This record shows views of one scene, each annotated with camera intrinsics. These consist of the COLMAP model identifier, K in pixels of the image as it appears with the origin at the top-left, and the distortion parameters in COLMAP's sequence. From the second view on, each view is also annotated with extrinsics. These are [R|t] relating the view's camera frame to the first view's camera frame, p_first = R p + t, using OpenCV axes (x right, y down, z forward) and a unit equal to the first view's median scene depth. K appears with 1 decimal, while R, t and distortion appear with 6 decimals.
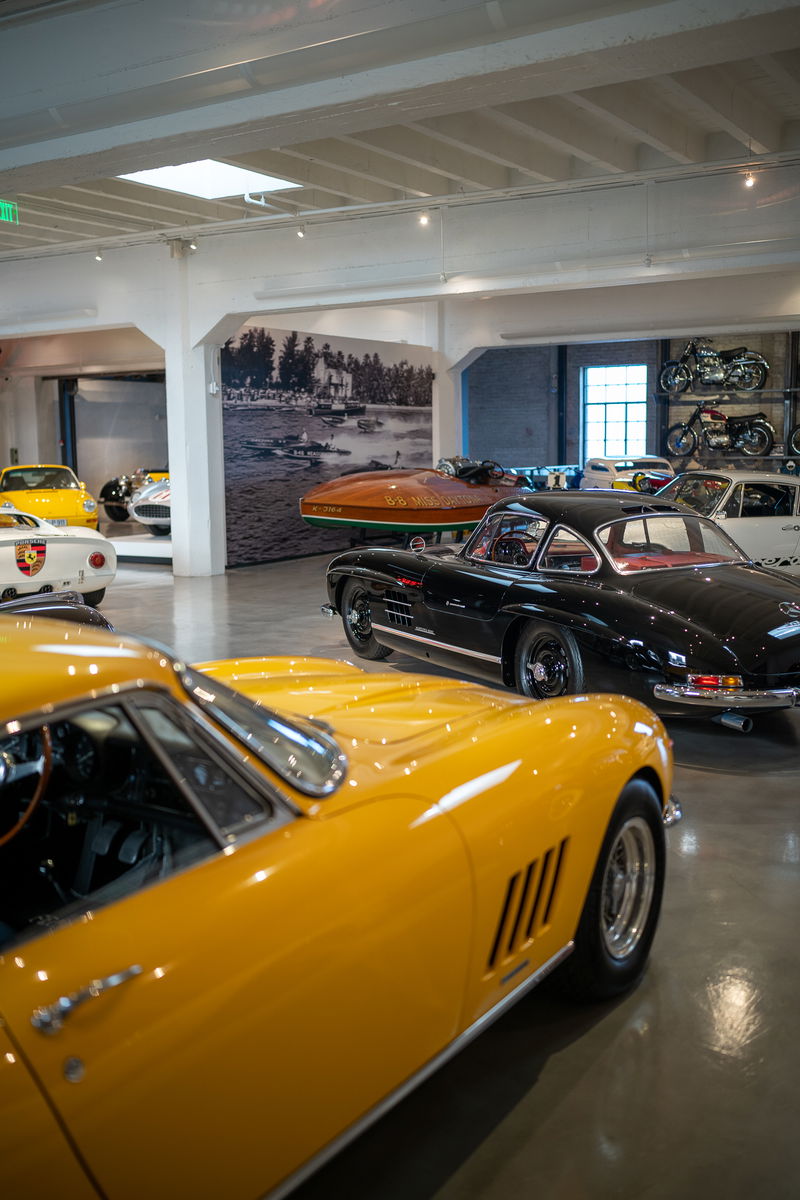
lens RADIAL K [[1167.3, 0, 400.0], [0, 1167.3, 600.0], [0, 0, 1]] dist [-0.044889, 0.151184]
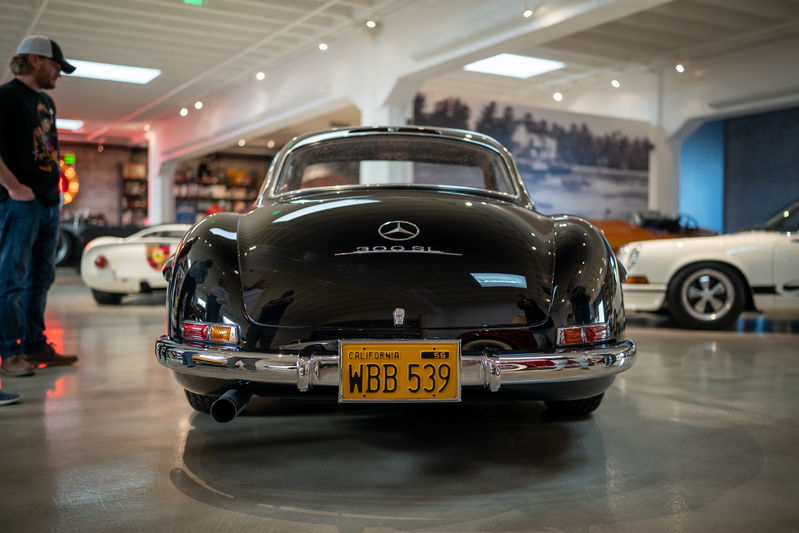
lens RADIAL K [[806.0, 0, 399.5], [0, 806.0, 266.5], [0, 0, 1]] dist [-0.054930, 0.190685]
pose [[0.892878, 0.026291, -0.449530, 0.186449], [-0.078194, 0.992180, -0.097285, 0.023522], [0.443457, 0.122014, 0.887952, 0.231467]]
